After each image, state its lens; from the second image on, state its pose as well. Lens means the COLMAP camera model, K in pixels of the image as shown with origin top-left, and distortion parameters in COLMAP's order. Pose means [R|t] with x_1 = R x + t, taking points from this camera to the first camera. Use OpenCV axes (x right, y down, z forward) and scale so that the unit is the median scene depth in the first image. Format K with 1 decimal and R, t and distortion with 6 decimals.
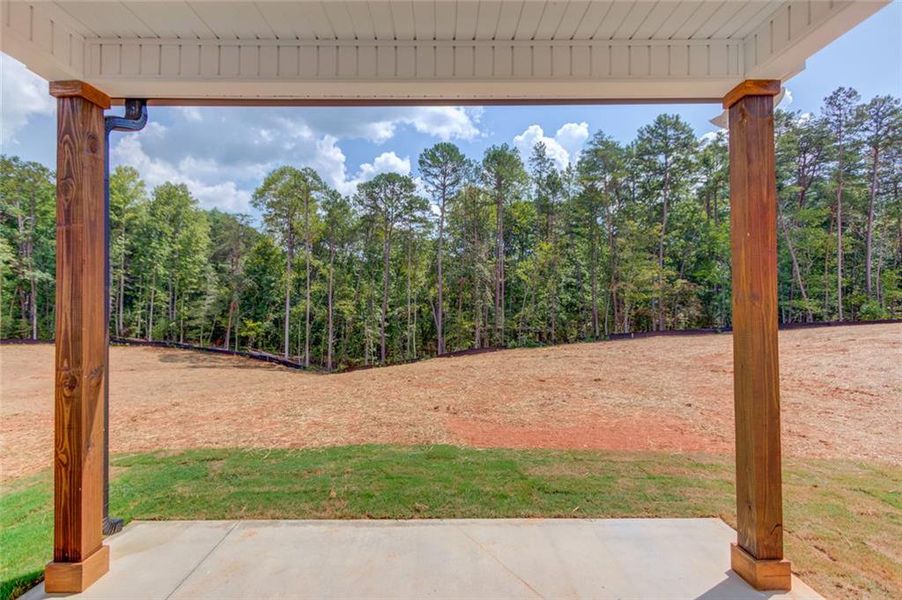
lens RADIAL K [[425.2, 0, 452.5], [0, 425.2, 298.0], [0, 0, 1]] dist [0.000081, -0.000141]
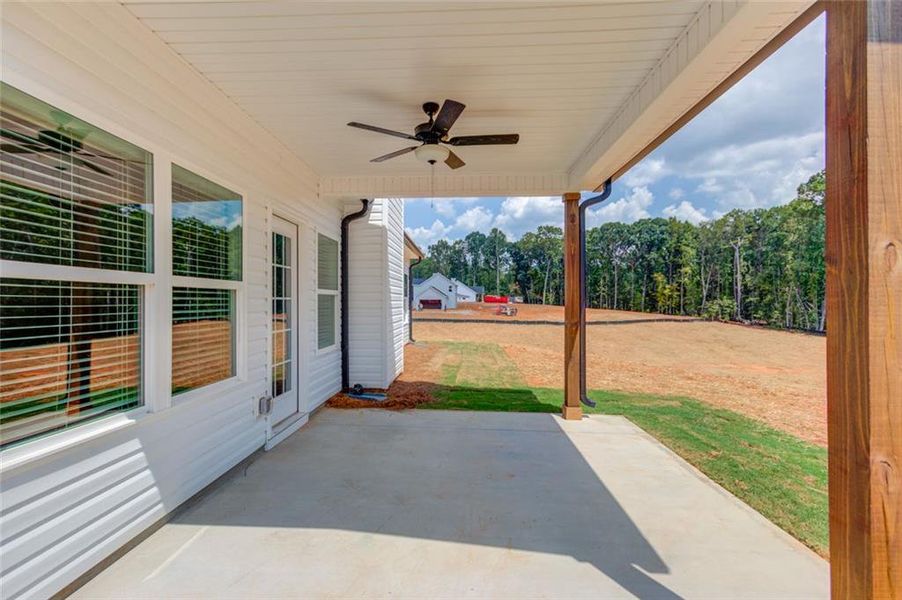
lens RADIAL K [[447.8, 0, 449.8], [0, 447.8, 299.4], [0, 0, 1]] dist [-0.003624, 0.000592]
pose [[-0.057294, -0.004716, -0.998346, 1.111534], [0.005807, 0.999970, -0.005057, 0.045379], [0.998340, -0.006087, -0.057265, 0.381685]]
